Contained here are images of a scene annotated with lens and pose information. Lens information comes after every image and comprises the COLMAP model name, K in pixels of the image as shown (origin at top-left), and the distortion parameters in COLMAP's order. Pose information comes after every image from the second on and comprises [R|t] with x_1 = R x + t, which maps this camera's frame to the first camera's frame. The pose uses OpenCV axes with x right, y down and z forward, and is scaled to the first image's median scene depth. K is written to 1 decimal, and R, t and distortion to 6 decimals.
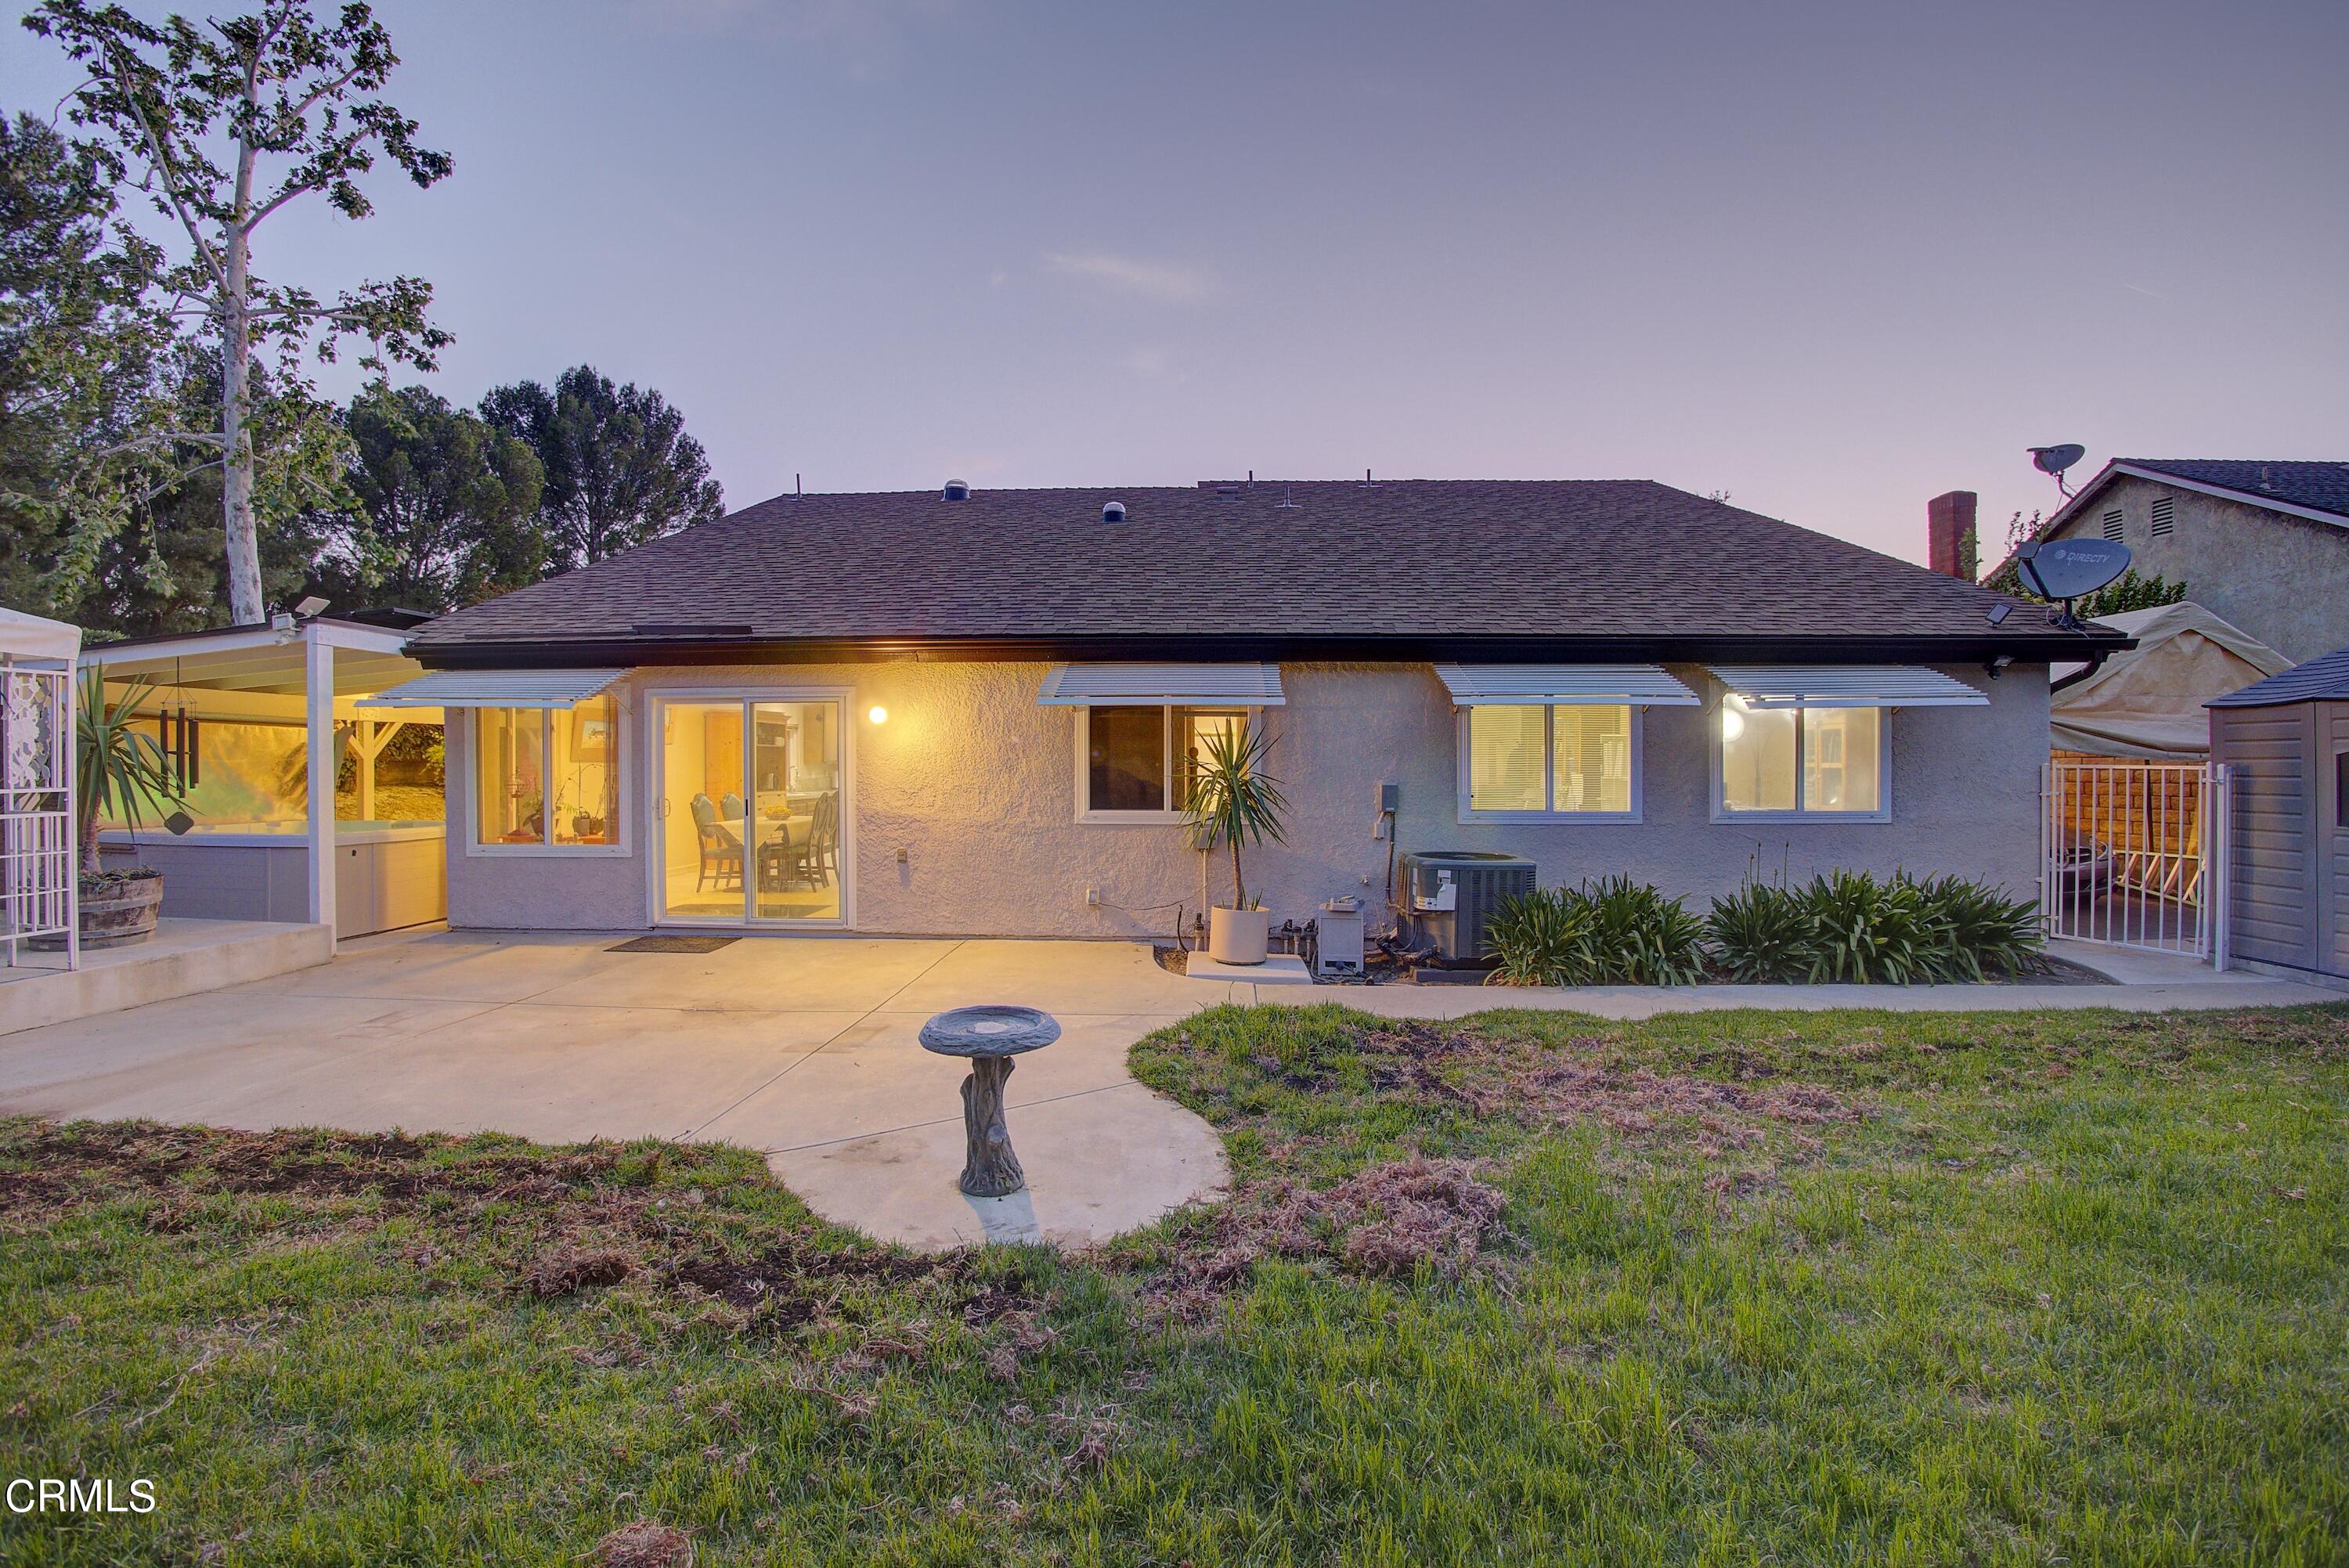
lens RADIAL K [[994.8, 0, 1185.4], [0, 994.8, 776.2], [0, 0, 1]] dist [-0.048943, 0.004182]
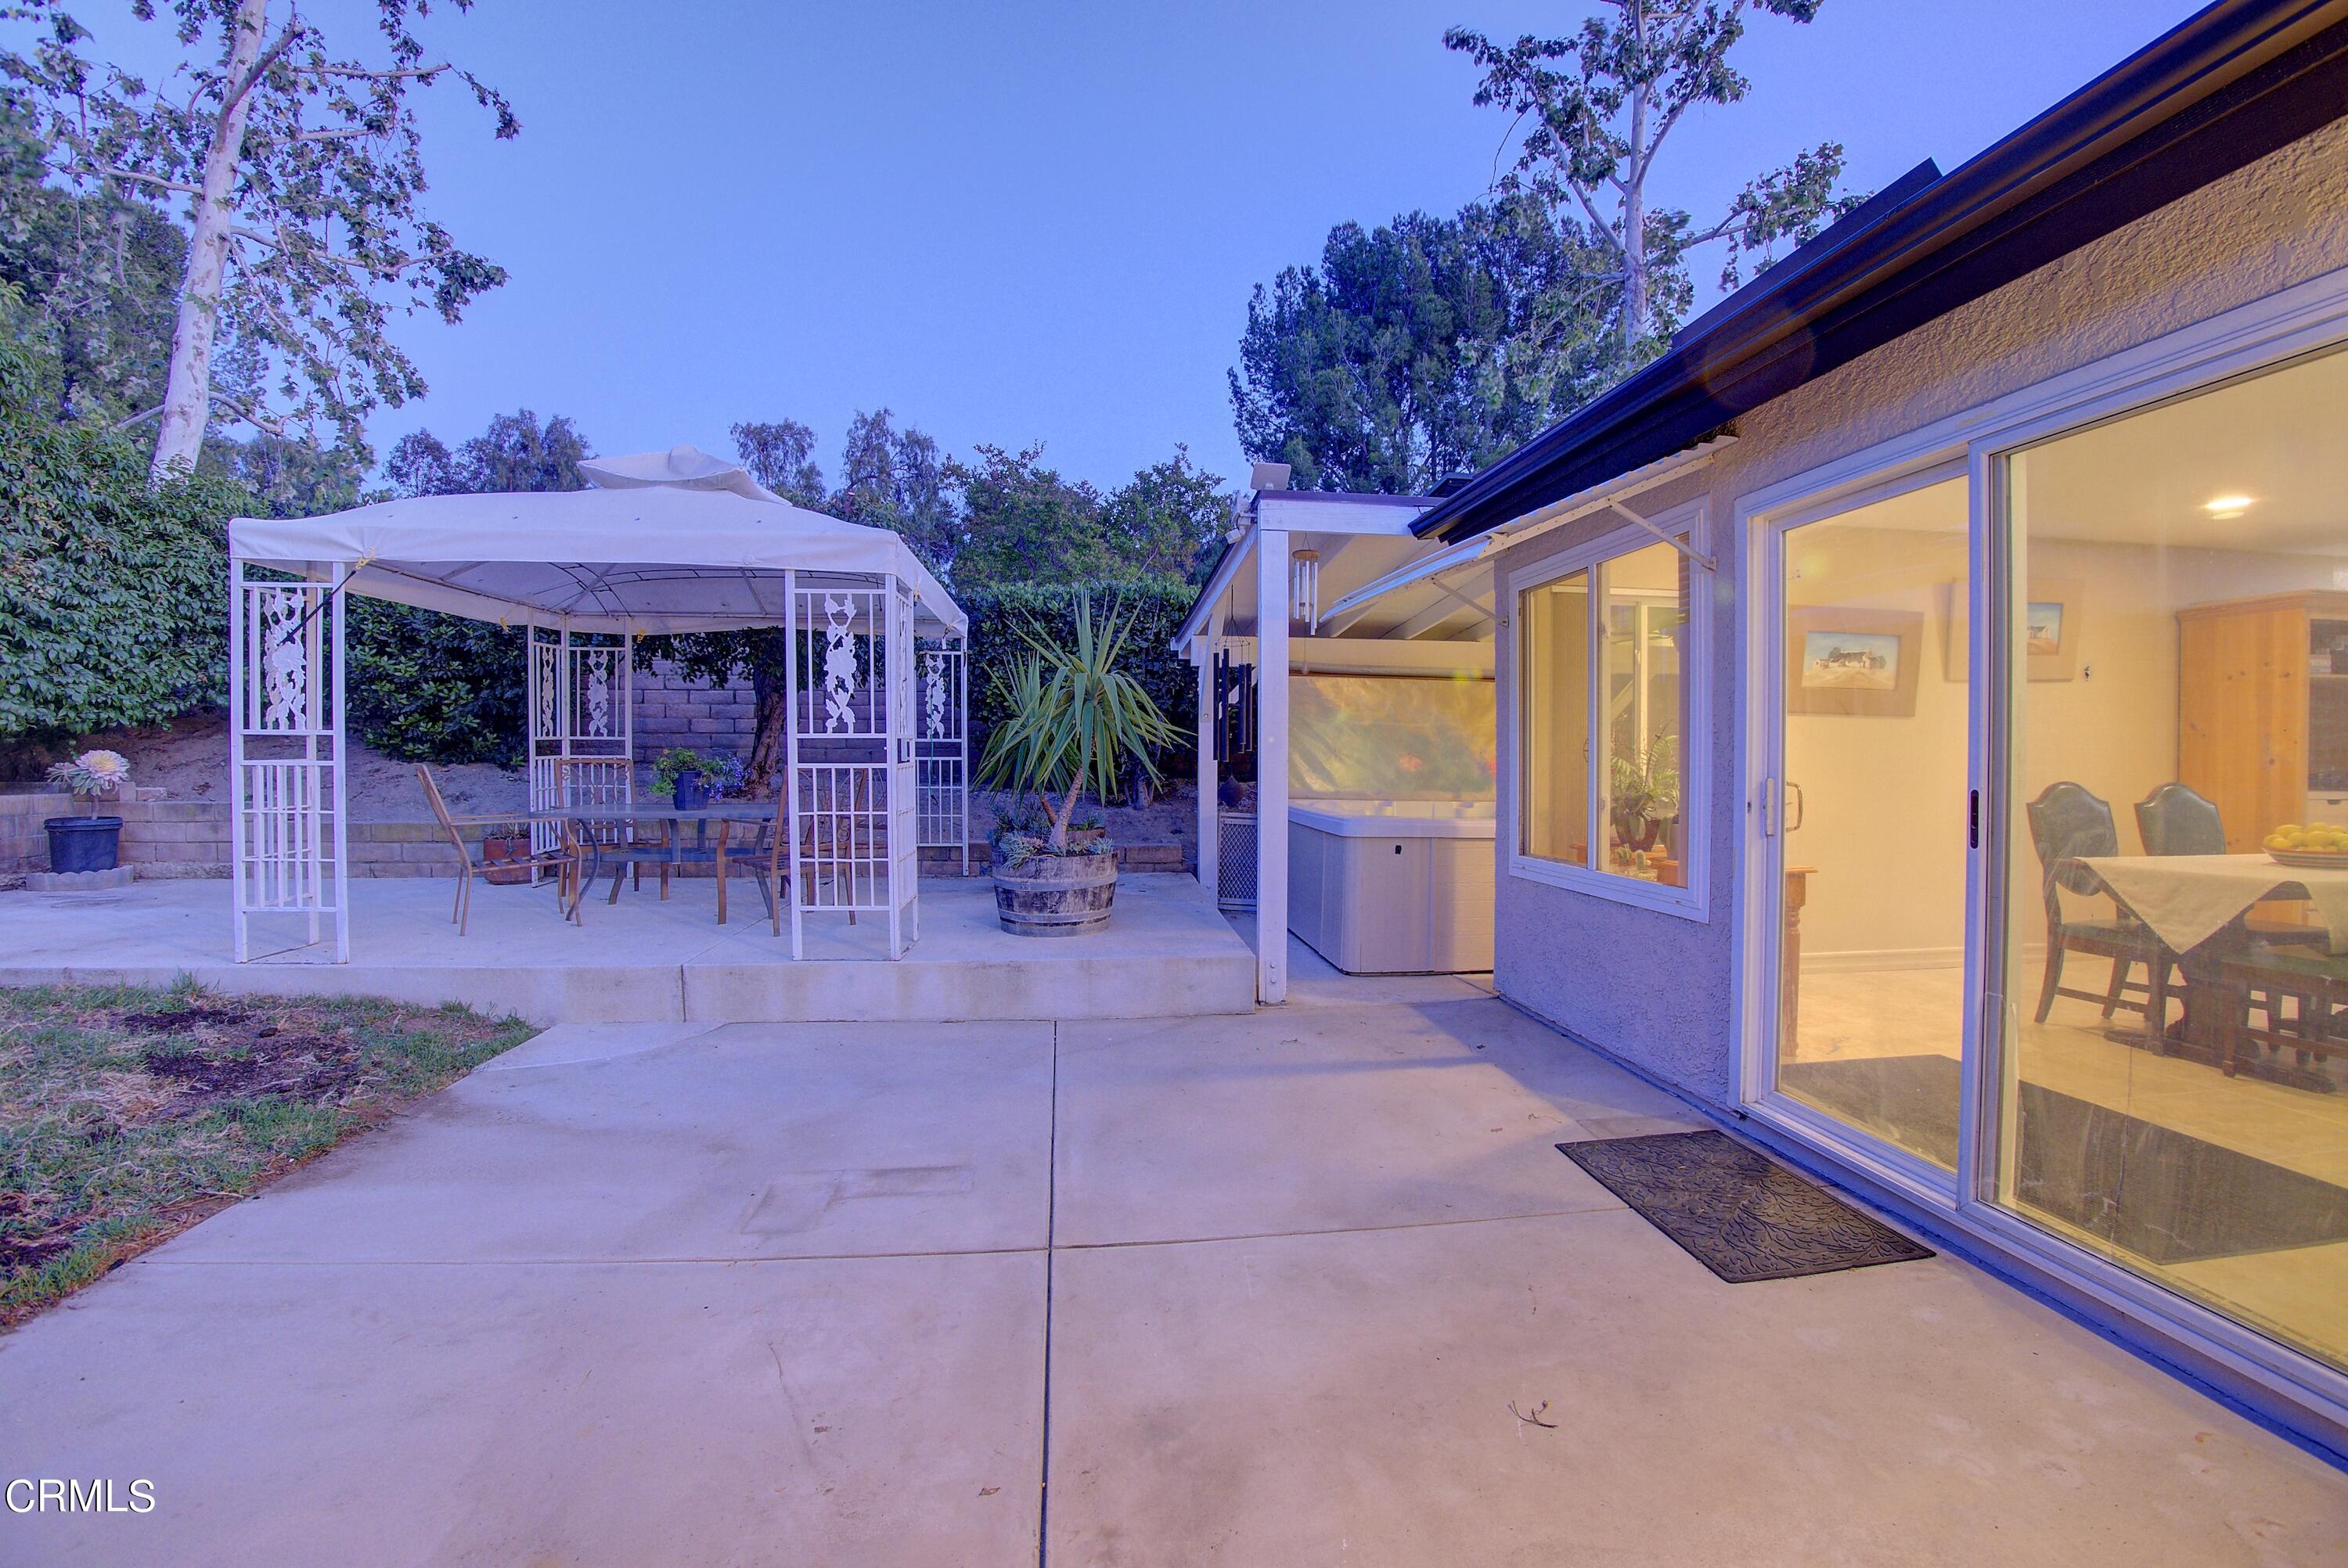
lens RADIAL K [[994.4, 0, 1173.6], [0, 994.4, 760.3], [0, 0, 1]] dist [-0.048943, 0.004182]
pose [[0.168641, 0.007629, -0.985648, -0.206457], [-0.018721, 0.999814, 0.004535, 0.017682], [0.985500, 0.017688, 0.168752, 0.722513]]
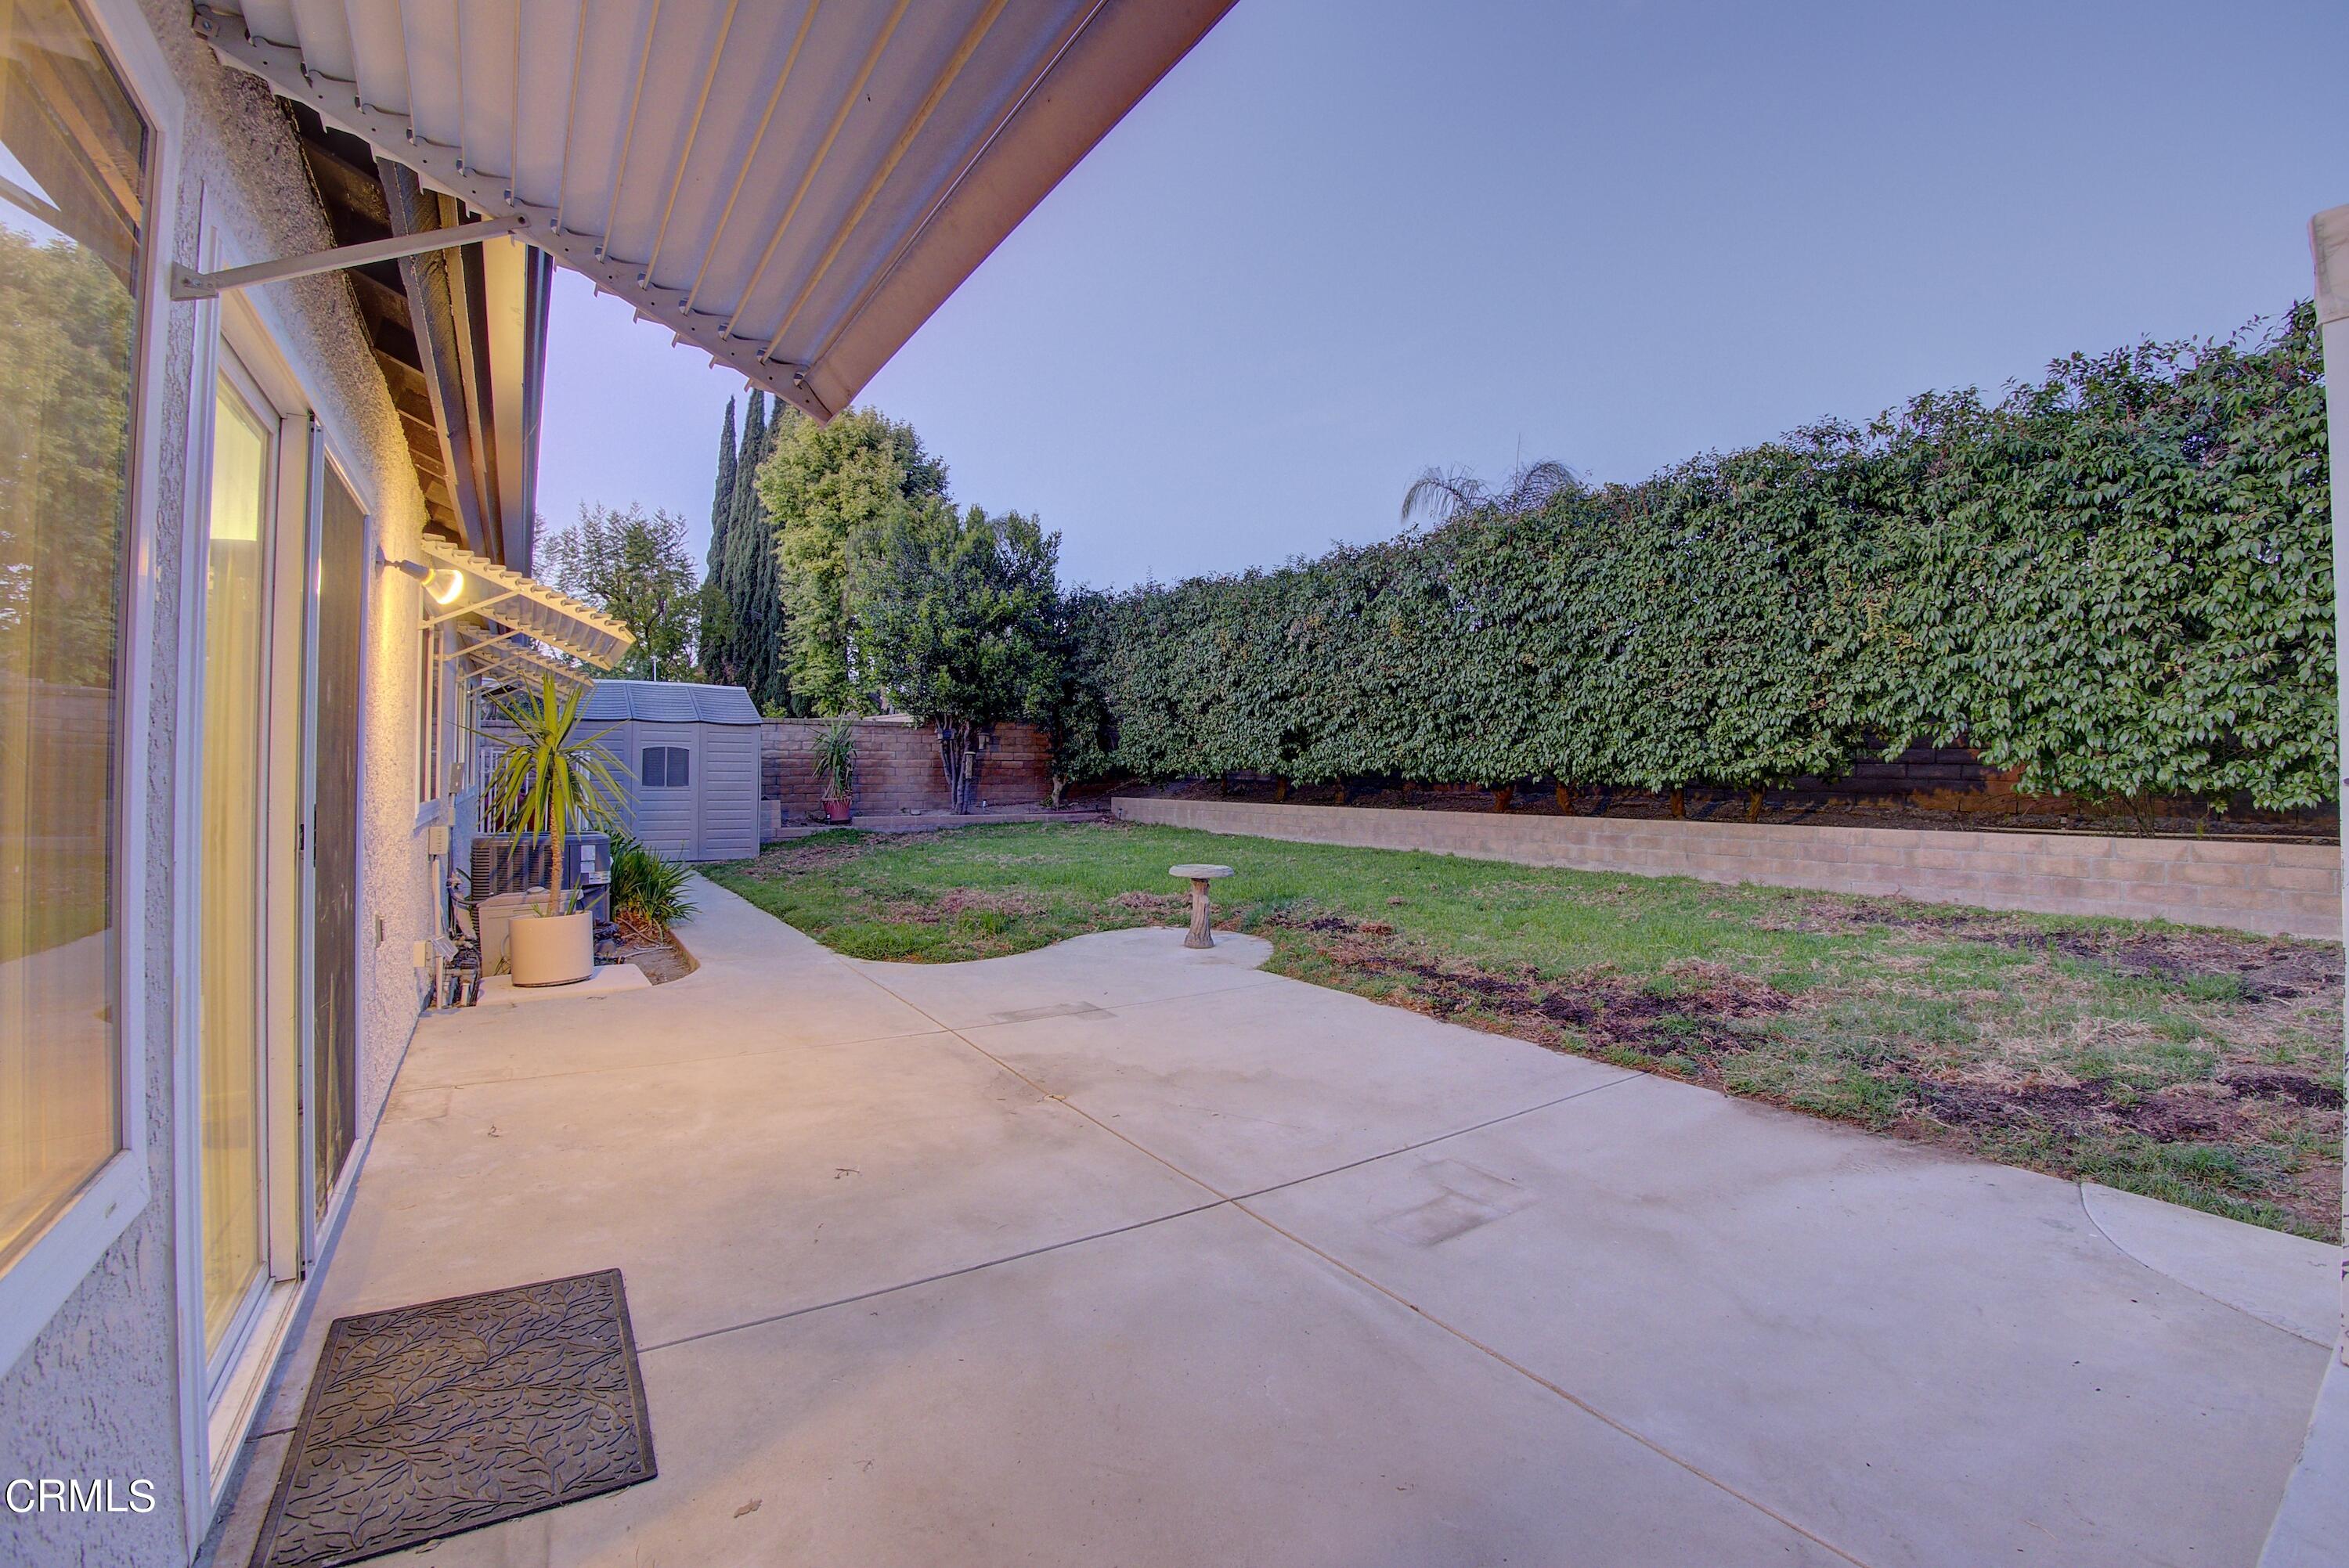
lens RADIAL K [[994.8, 0, 1197.2], [0, 994.8, 767.4], [0, 0, 1]] dist [-0.048943, 0.004182]
pose [[-0.614858, 0.001055, 0.788637, -0.798136], [-0.000631, 0.999998, -0.001830, 0.013260], [-0.788638, -0.001623, -0.614856, 0.973924]]
